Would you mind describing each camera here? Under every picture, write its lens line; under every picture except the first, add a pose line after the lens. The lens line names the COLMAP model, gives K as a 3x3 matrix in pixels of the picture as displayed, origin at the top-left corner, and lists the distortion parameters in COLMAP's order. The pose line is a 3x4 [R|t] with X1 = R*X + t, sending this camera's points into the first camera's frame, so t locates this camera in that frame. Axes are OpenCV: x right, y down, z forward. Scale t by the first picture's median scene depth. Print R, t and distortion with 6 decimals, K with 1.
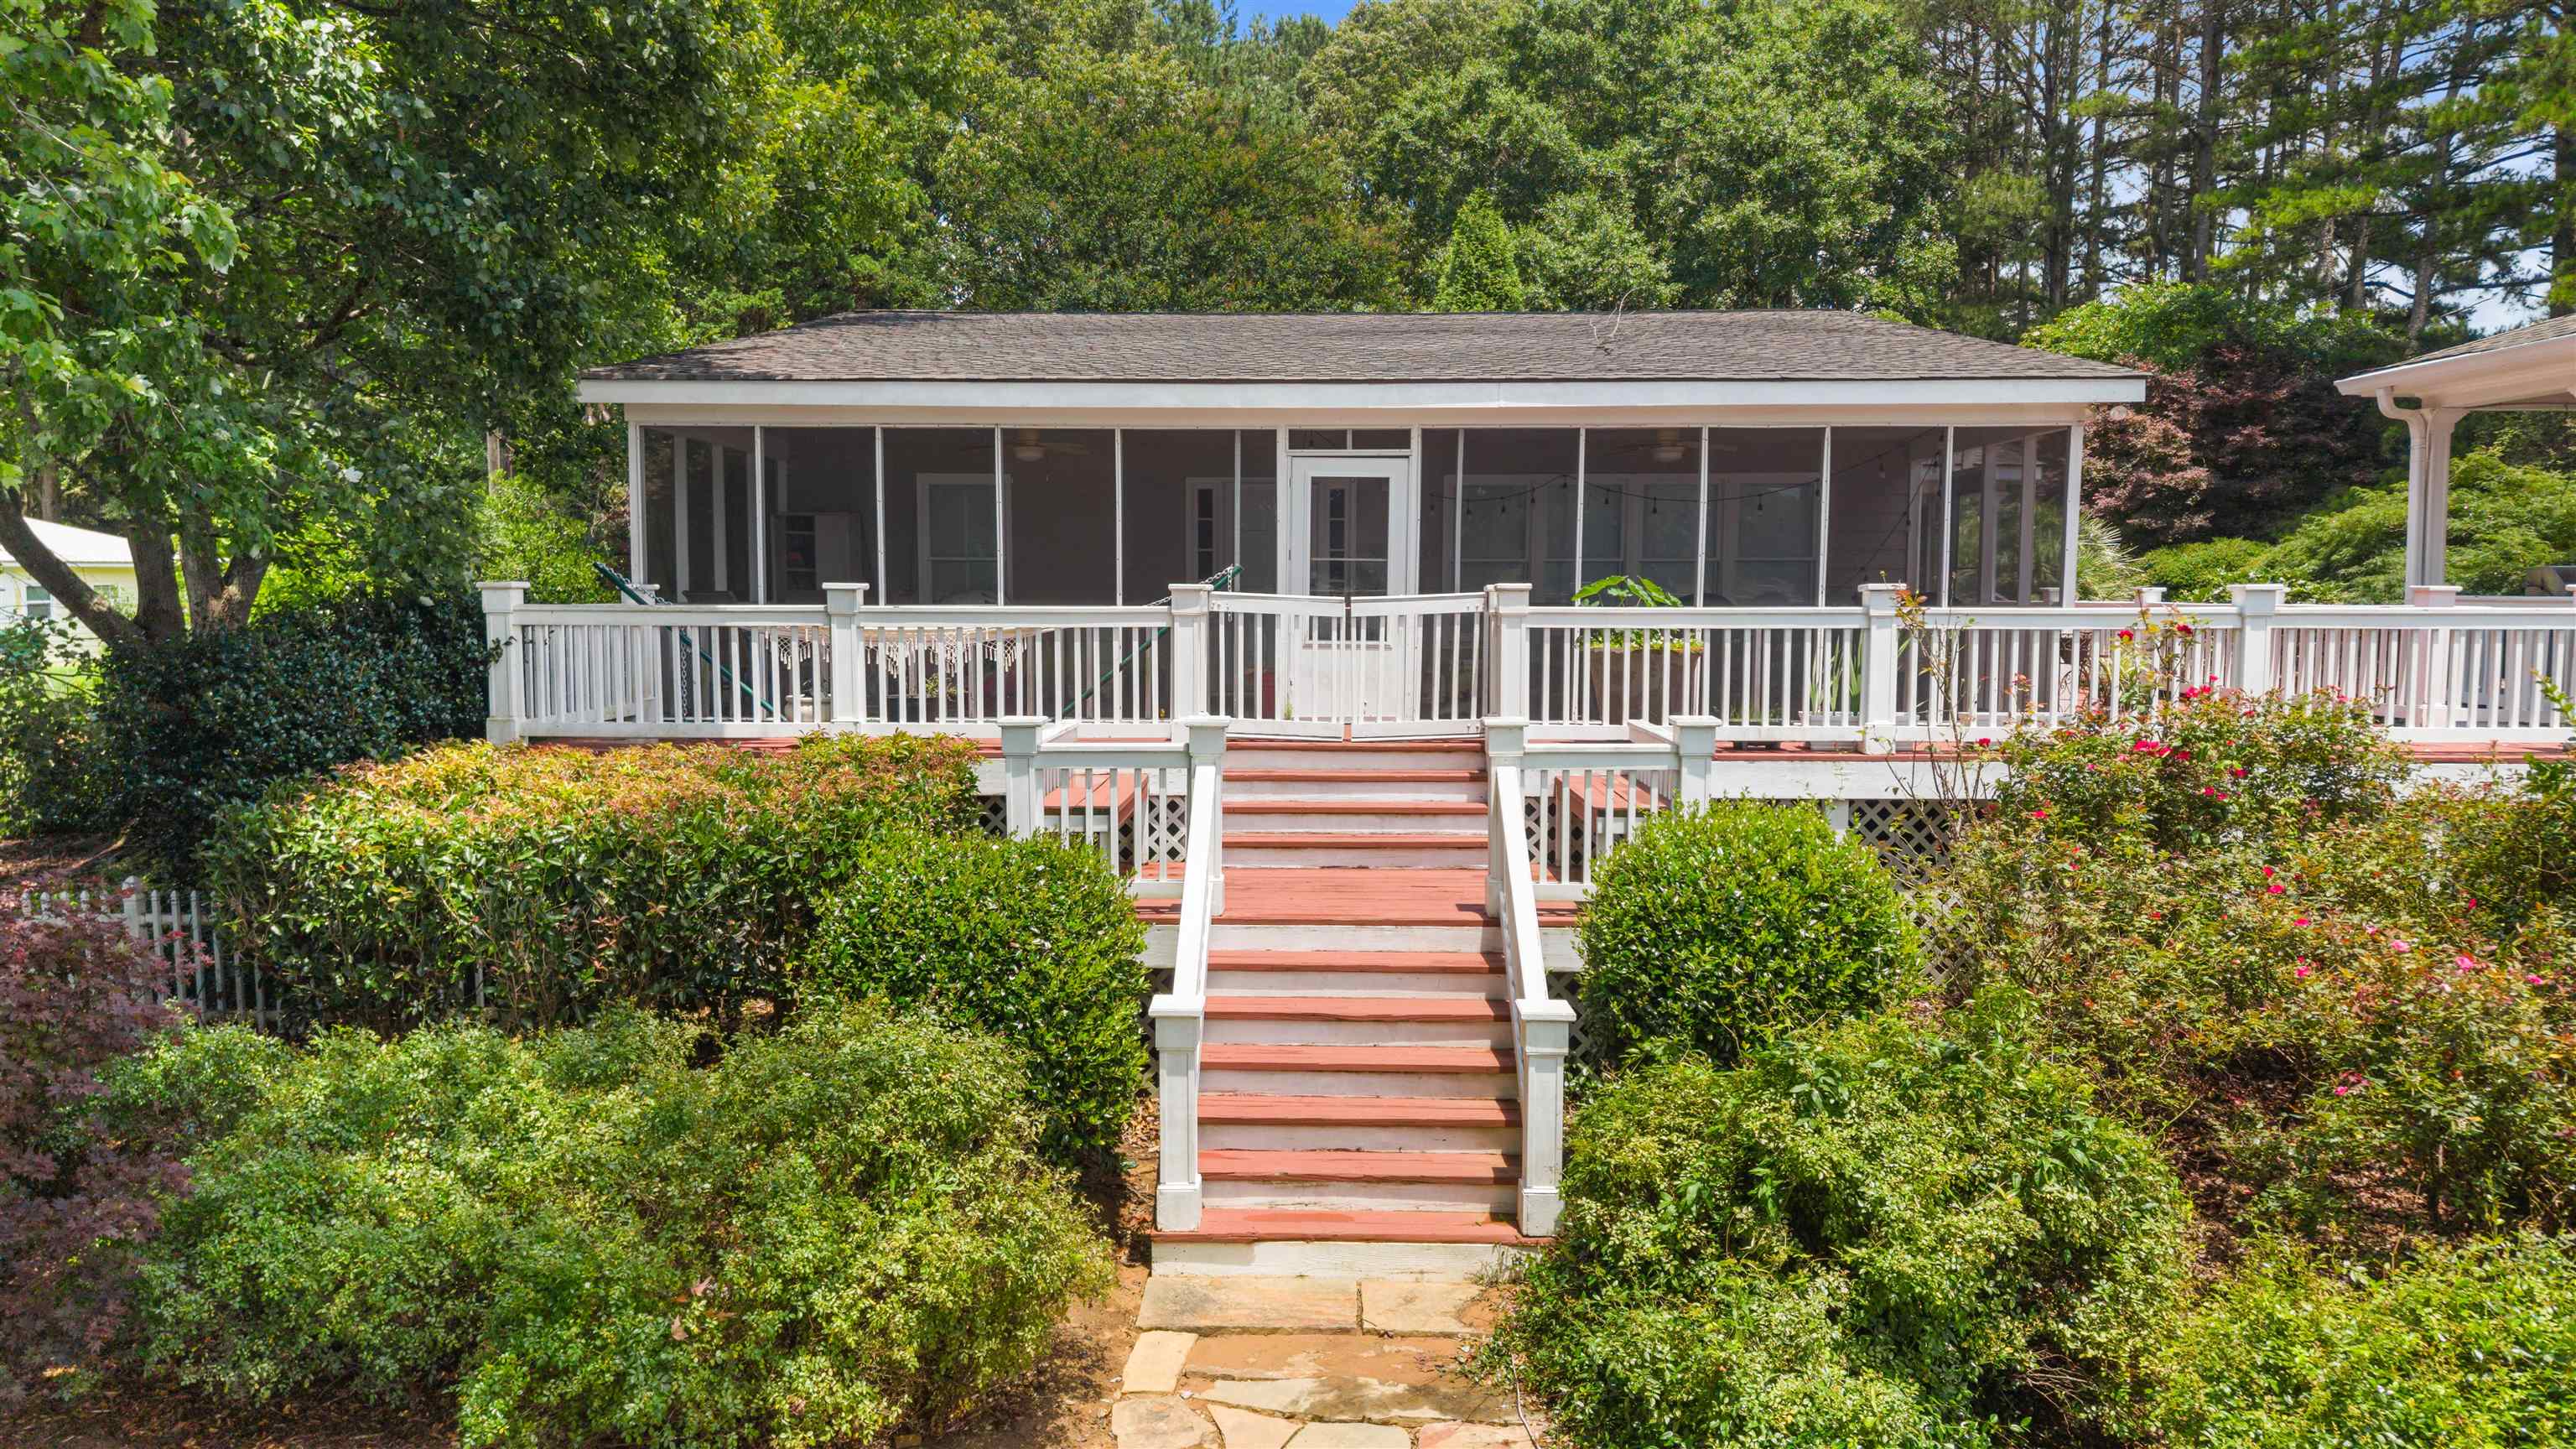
lens RADIAL K [[1848.6, 0, 1285.9], [0, 1848.6, 739.6], [0, 0, 1]] dist [0.007815, -0.000479]
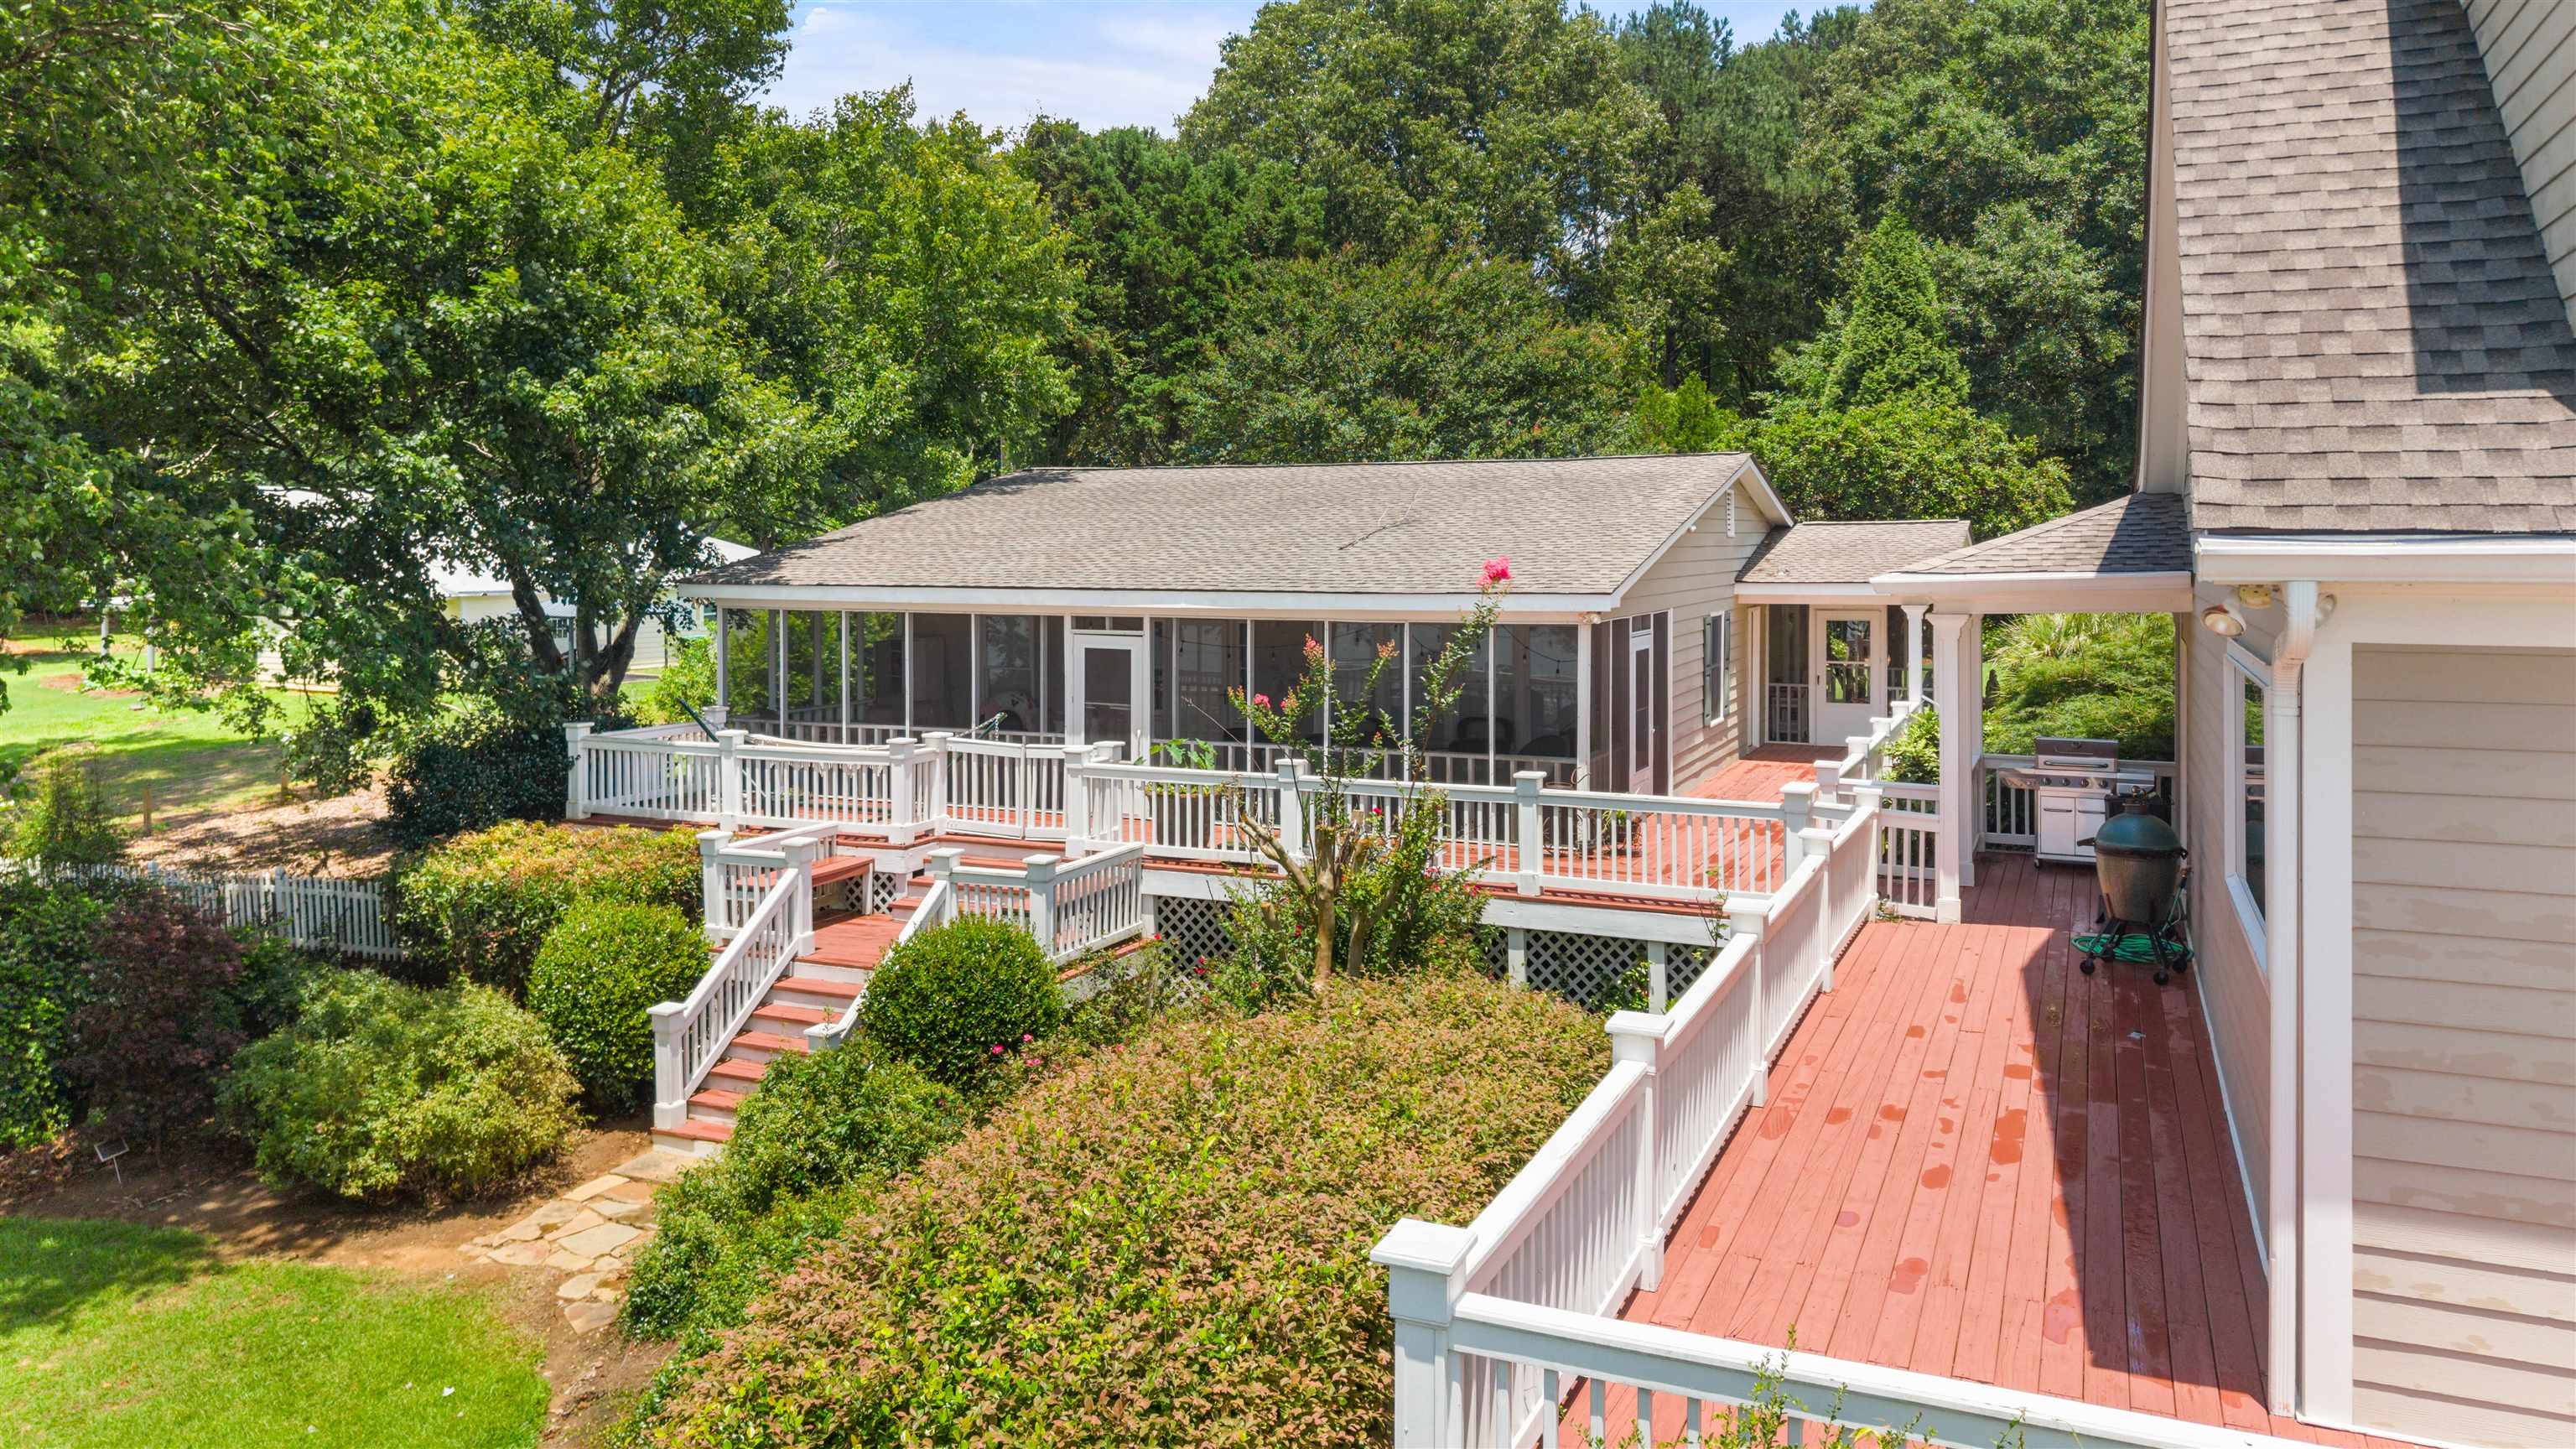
lens RADIAL K [[1848.6, 0, 1291.9], [0, 1848.6, 716.4], [0, 0, 1]] dist [0.007815, -0.000479]
pose [[0.926080, 0.033662, -0.375824, 0.191472], [-0.026420, 0.999353, 0.024409, -0.033827], [0.376402, -0.012676, 0.926370, -0.081254]]
